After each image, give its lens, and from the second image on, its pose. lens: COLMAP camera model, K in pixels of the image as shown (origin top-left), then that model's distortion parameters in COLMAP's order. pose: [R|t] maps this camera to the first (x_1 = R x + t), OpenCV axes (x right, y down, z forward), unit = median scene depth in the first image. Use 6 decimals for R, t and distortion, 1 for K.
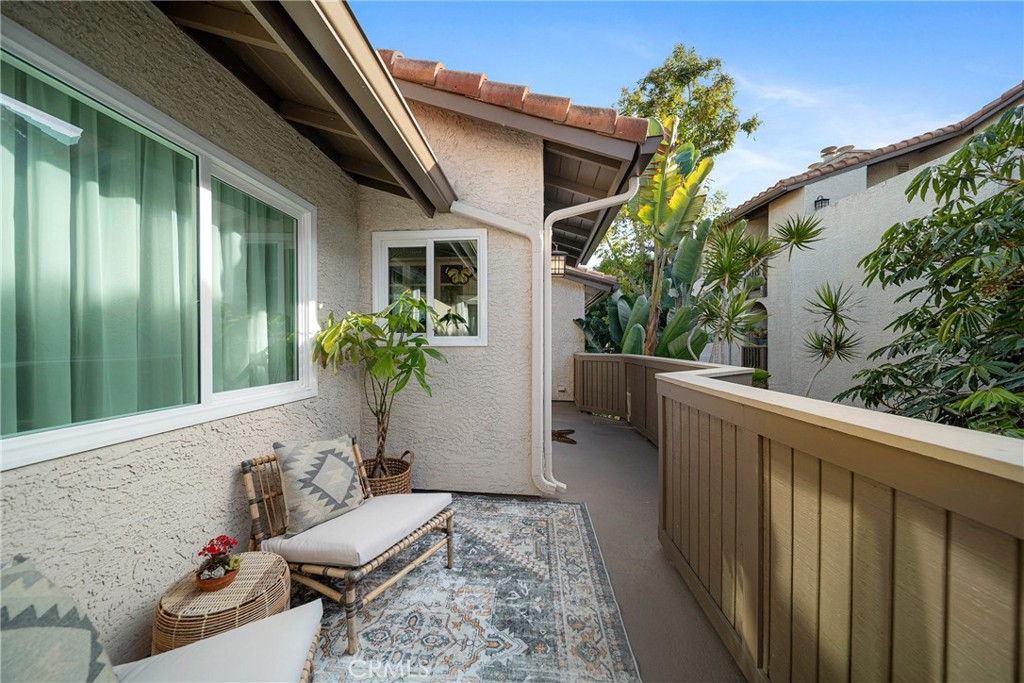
lens RADIAL K [[360.6, 0, 506.1], [0, 360.6, 347.0], [0, 0, 1]] dist [0.000060, -0.000706]
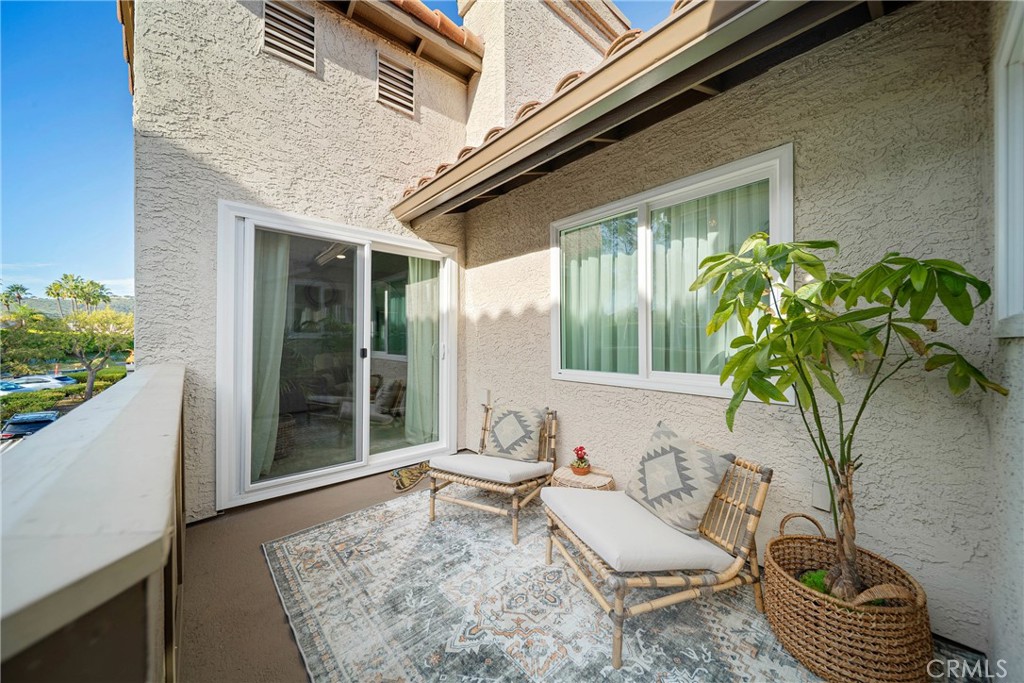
lens RADIAL K [[360.6, 0, 505.7], [0, 360.6, 337.3], [0, 0, 1]] dist [0.000060, -0.000706]
pose [[-0.702644, 0.003219, -0.711534, 0.594234], [0.001533, 0.999994, 0.003010, -0.002440], [0.711540, 0.001024, -0.702645, 1.692788]]
